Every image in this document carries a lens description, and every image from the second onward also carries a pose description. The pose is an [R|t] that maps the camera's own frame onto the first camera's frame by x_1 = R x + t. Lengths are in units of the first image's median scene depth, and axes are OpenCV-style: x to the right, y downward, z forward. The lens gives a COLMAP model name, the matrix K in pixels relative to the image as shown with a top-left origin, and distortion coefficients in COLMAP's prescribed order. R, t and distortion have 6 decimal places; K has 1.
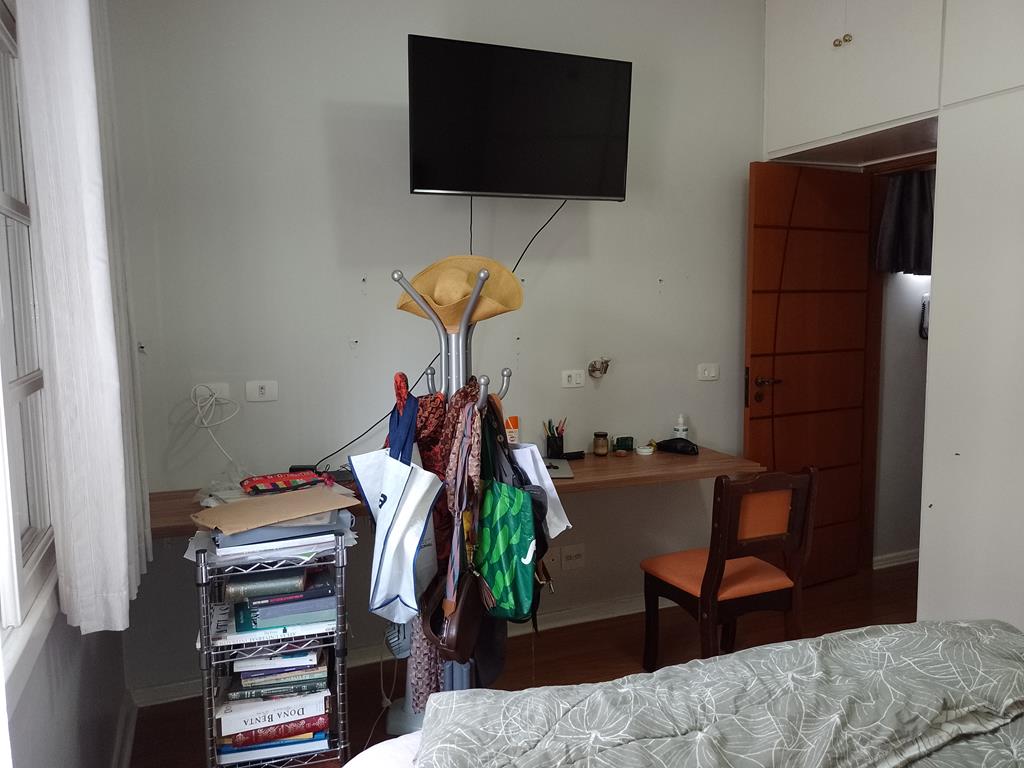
lens RADIAL K [[756.9, 0, 519.1], [0, 756.9, 384.0], [0, 0, 1]] dist [0.019498, -0.018163]
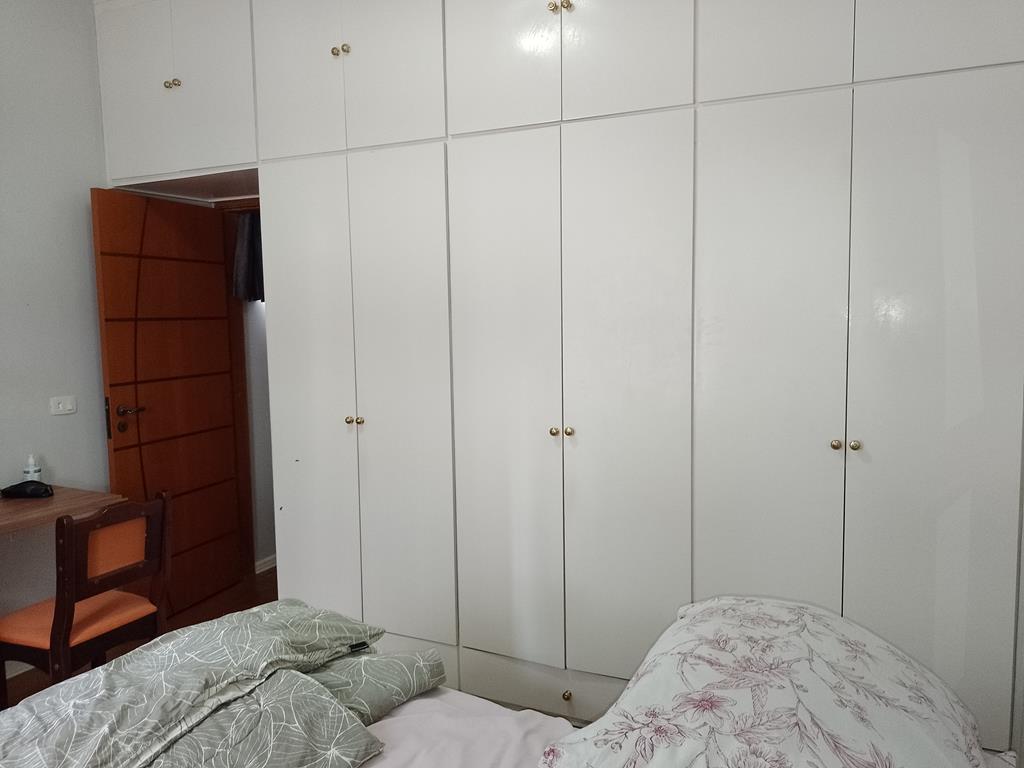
lens RADIAL K [[756.9, 0, 507.0], [0, 756.9, 383.1], [0, 0, 1]] dist [0.019498, -0.018163]
pose [[0.755031, -0.063808, 0.652577, 0.072722], [0.079100, 0.996849, 0.005952, -0.007872], [-0.650900, 0.047125, 0.757699, -0.099688]]
